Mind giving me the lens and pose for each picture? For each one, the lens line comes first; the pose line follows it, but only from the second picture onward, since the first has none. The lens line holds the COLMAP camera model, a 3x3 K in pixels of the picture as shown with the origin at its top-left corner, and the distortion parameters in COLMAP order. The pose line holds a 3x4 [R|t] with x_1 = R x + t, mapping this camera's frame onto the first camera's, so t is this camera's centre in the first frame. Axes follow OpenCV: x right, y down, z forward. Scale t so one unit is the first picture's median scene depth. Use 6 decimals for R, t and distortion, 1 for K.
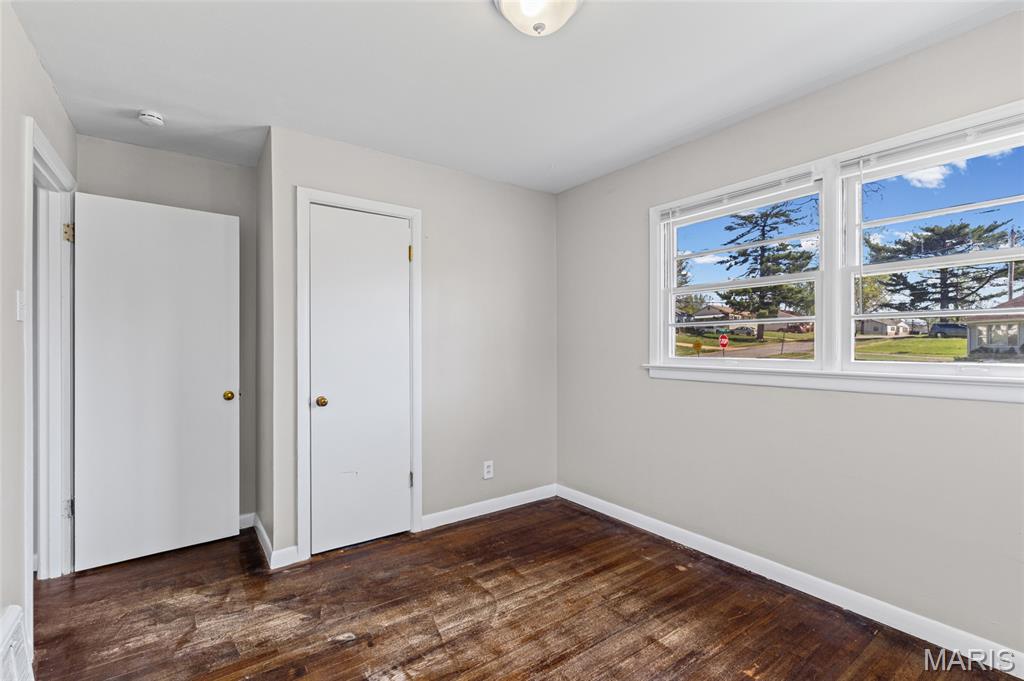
lens RADIAL K [[457.8, 0, 512.1], [0, 457.8, 346.1], [0, 0, 1]] dist [0.000377, 0.000332]
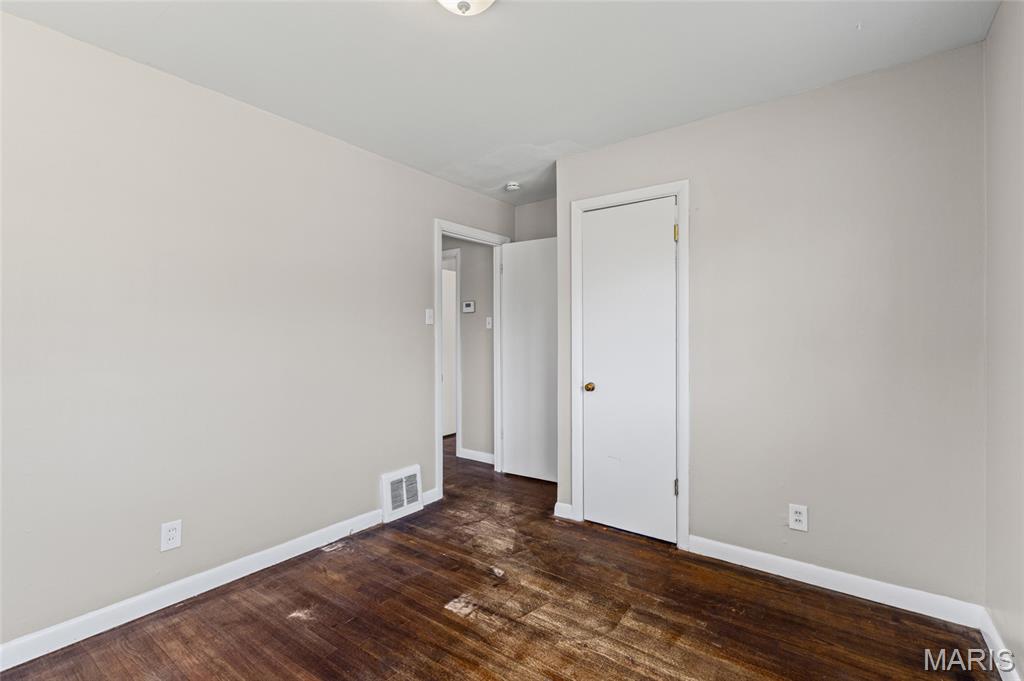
lens RADIAL K [[467.4, 0, 512.0], [0, 467.4, 340.5], [0, 0, 1]] dist [0.015204, 0.000121]
pose [[0.298263, 0.008969, -0.954442, 0.706830], [0.000324, 0.999955, 0.009498, -0.002946], [0.954484, -0.003142, 0.298247, 0.544715]]
